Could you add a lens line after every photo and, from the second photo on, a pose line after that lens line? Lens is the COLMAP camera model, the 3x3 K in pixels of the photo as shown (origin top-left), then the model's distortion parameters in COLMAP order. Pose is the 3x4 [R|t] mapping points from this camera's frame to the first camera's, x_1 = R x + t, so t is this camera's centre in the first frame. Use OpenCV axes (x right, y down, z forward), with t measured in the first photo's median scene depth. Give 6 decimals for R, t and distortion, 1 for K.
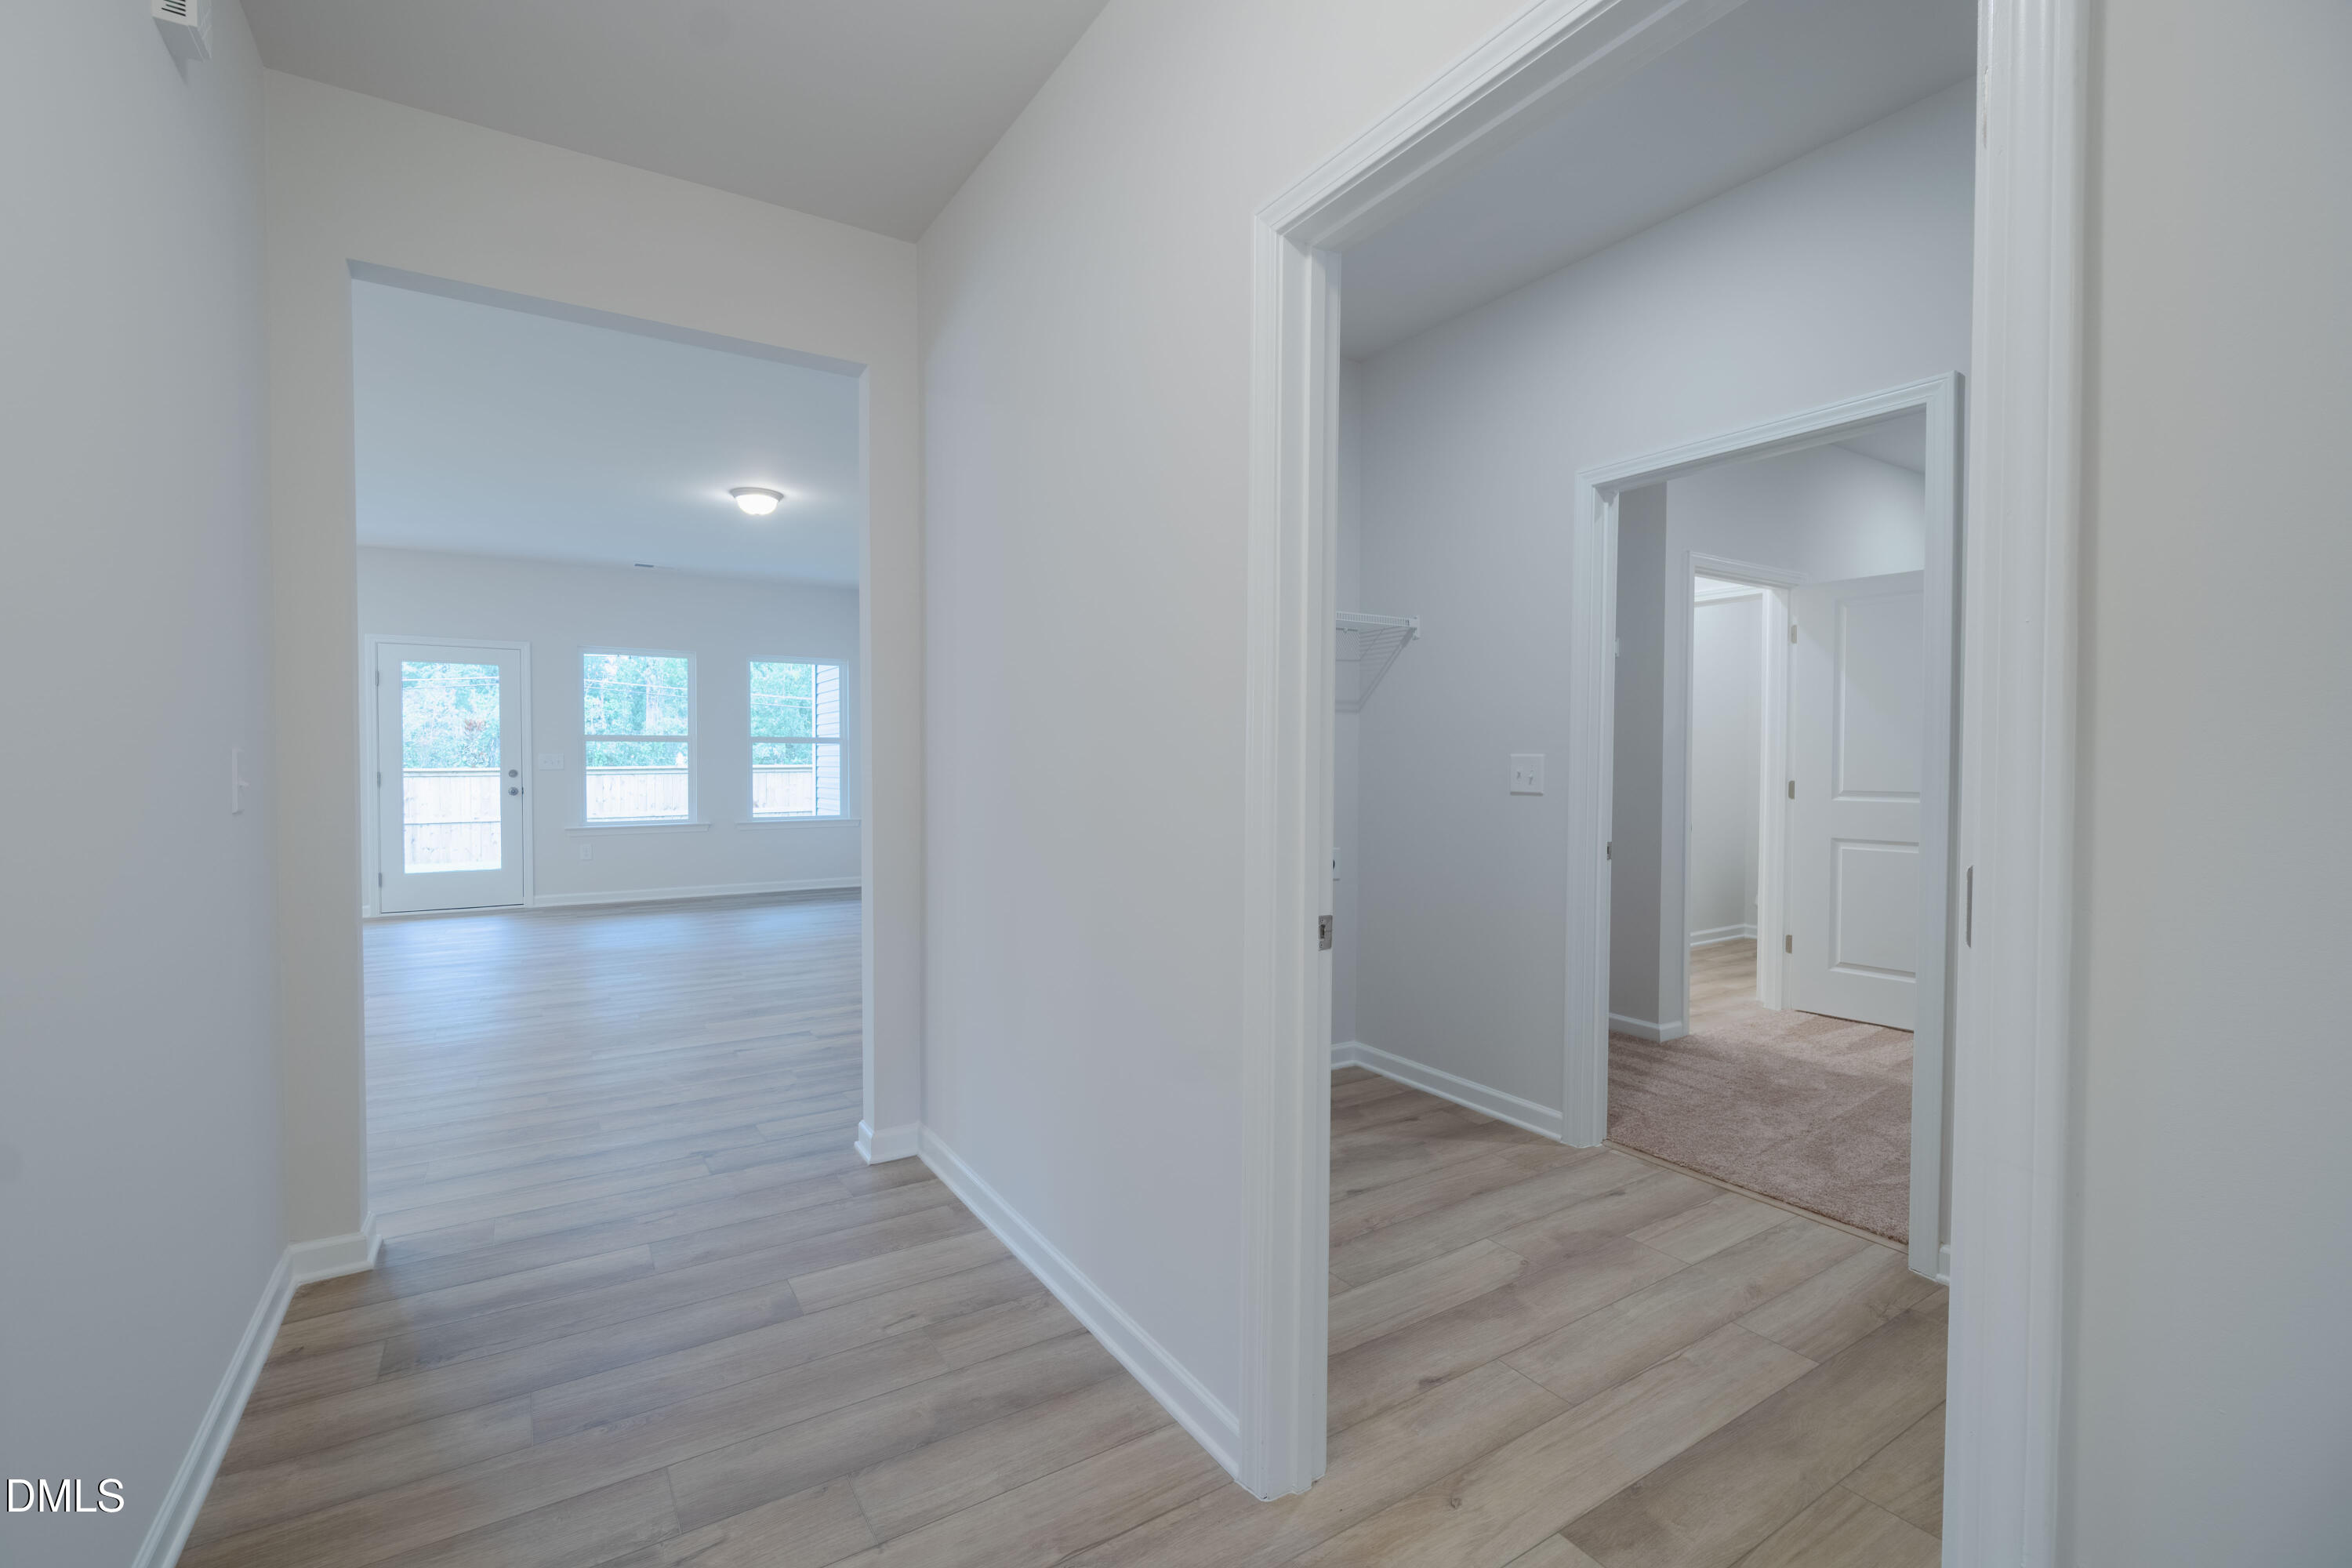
lens RADIAL K [[1035.4, 0, 1196.6], [0, 1035.4, 787.9], [0, 0, 1]] dist [-0.002334, -0.000114]
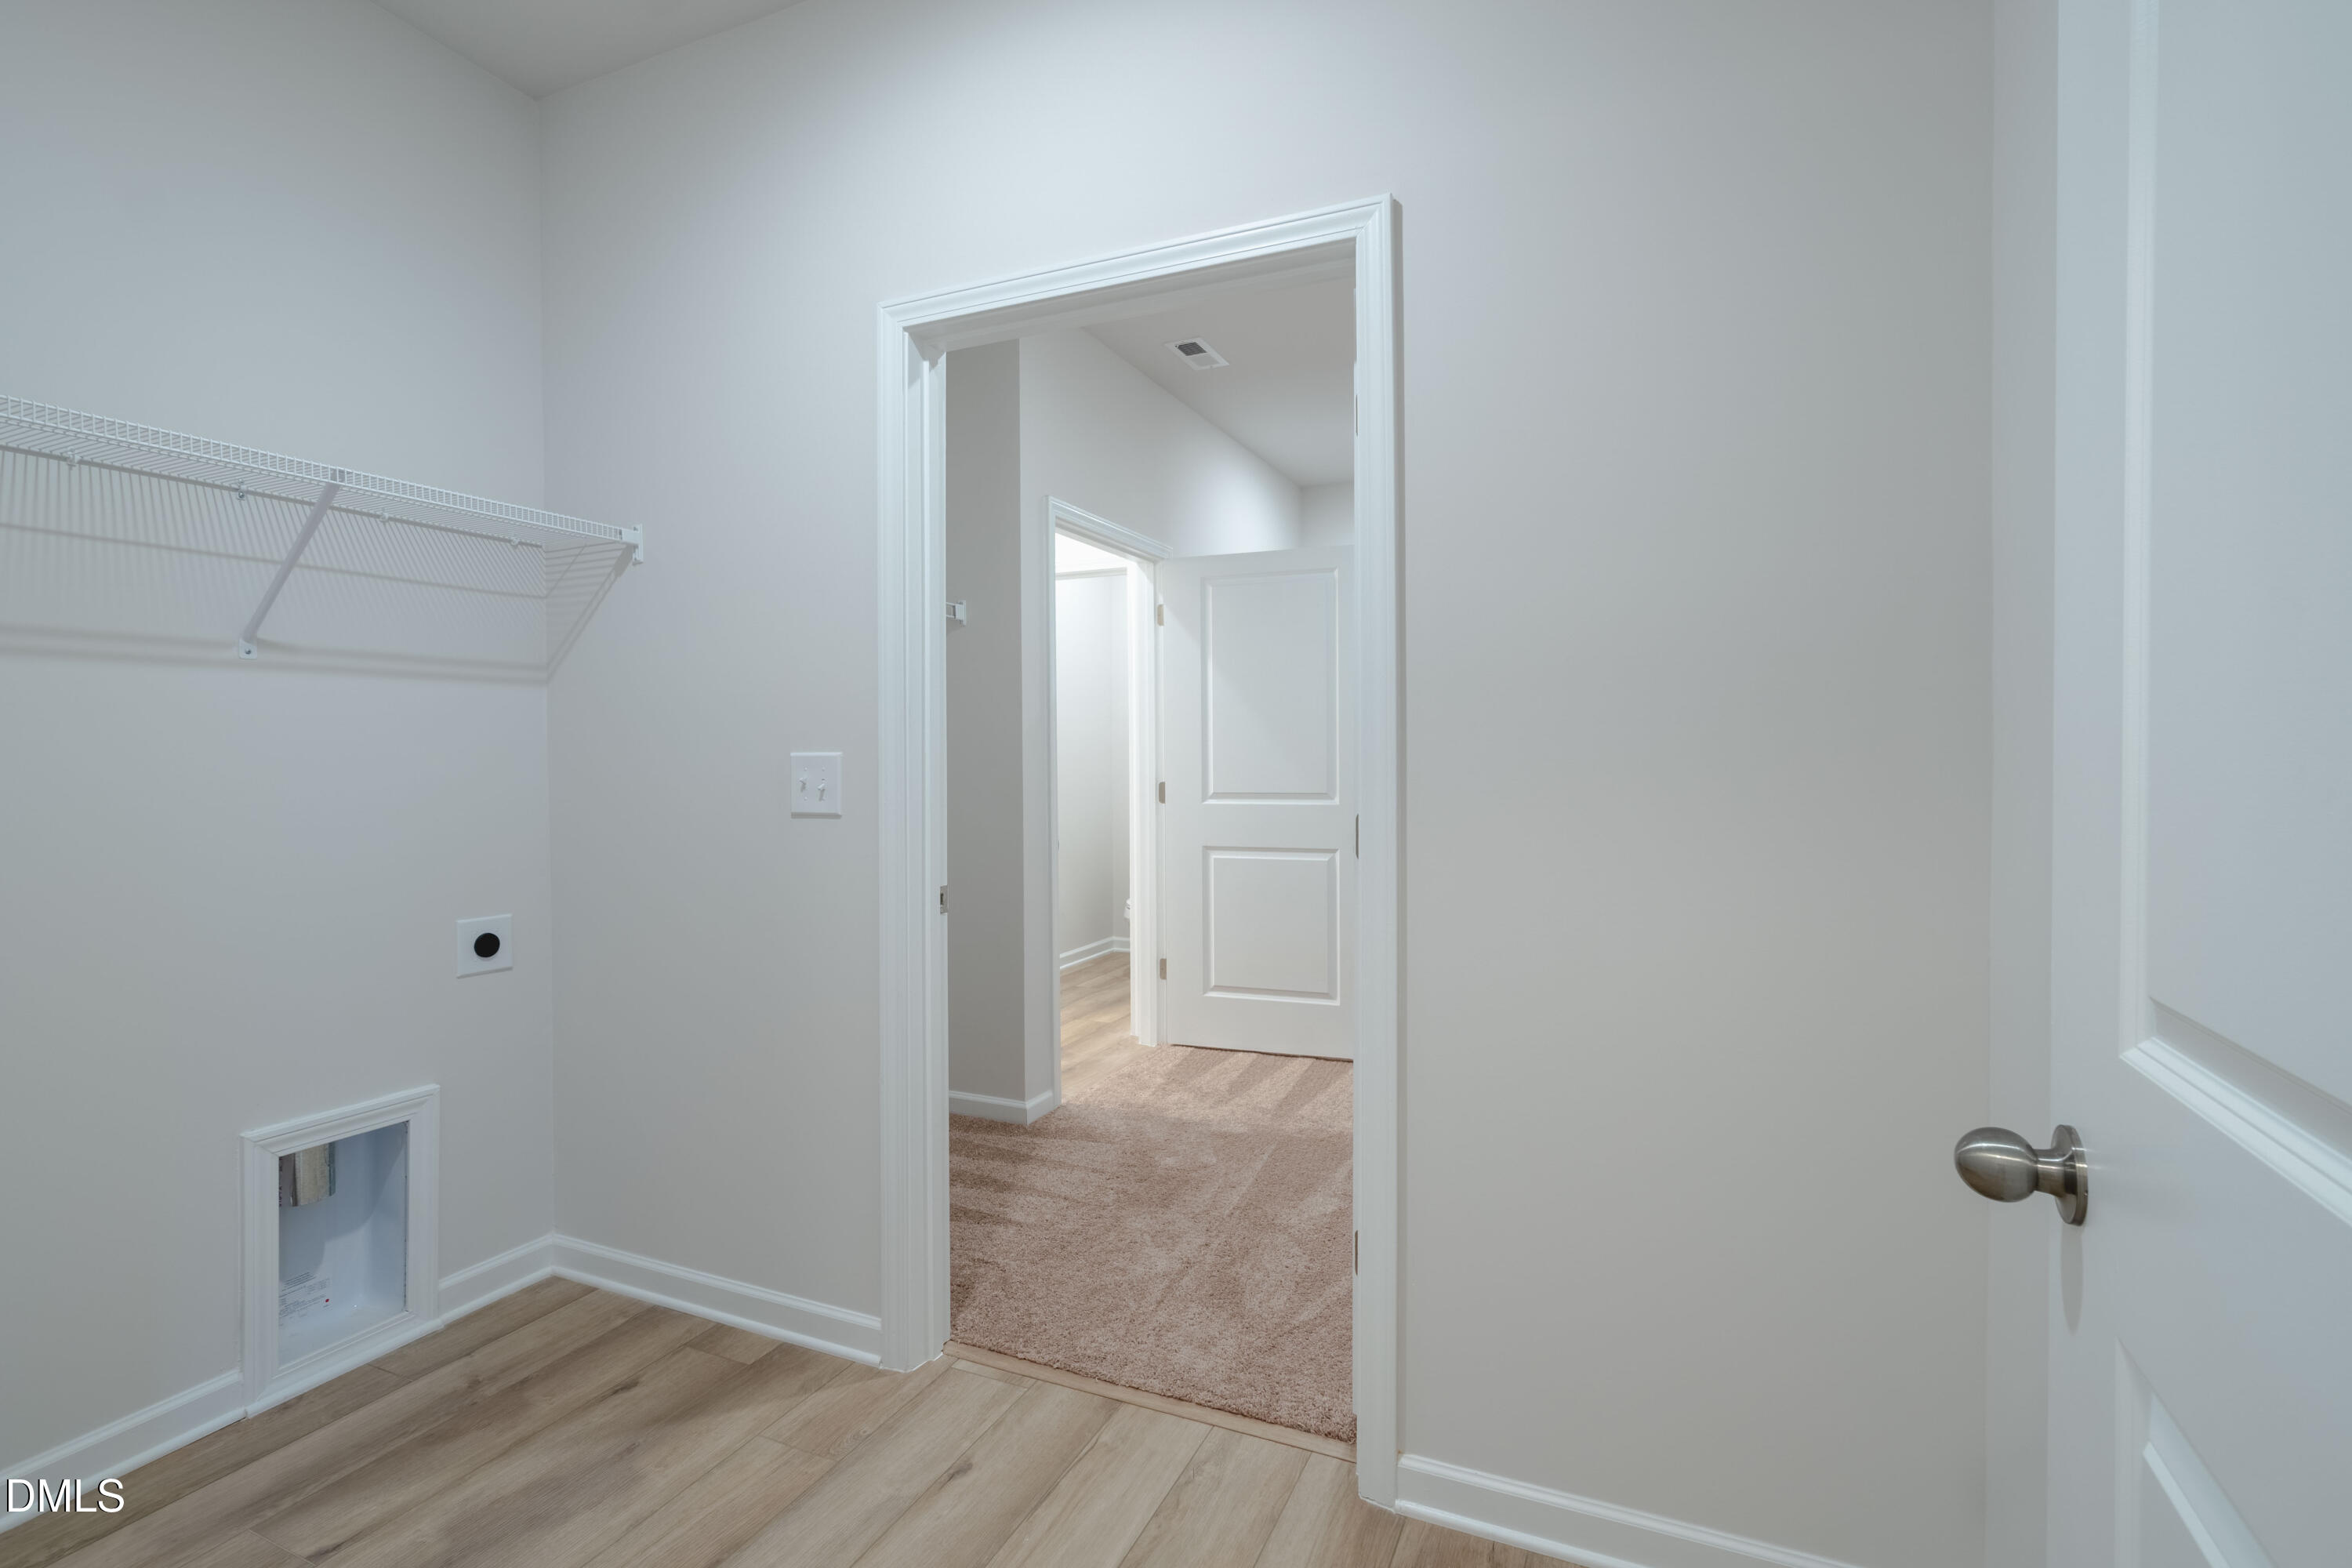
lens RADIAL K [[1080.7, 0, 1214.9], [0, 1080.7, 773.0], [0, 0, 1]] dist [-0.004621, -0.000371]
pose [[0.830645, -0.014357, 0.556617, 0.135743], [0.022718, 0.999709, -0.008117, -0.008099], [-0.556339, 0.019388, 0.830729, 0.281593]]
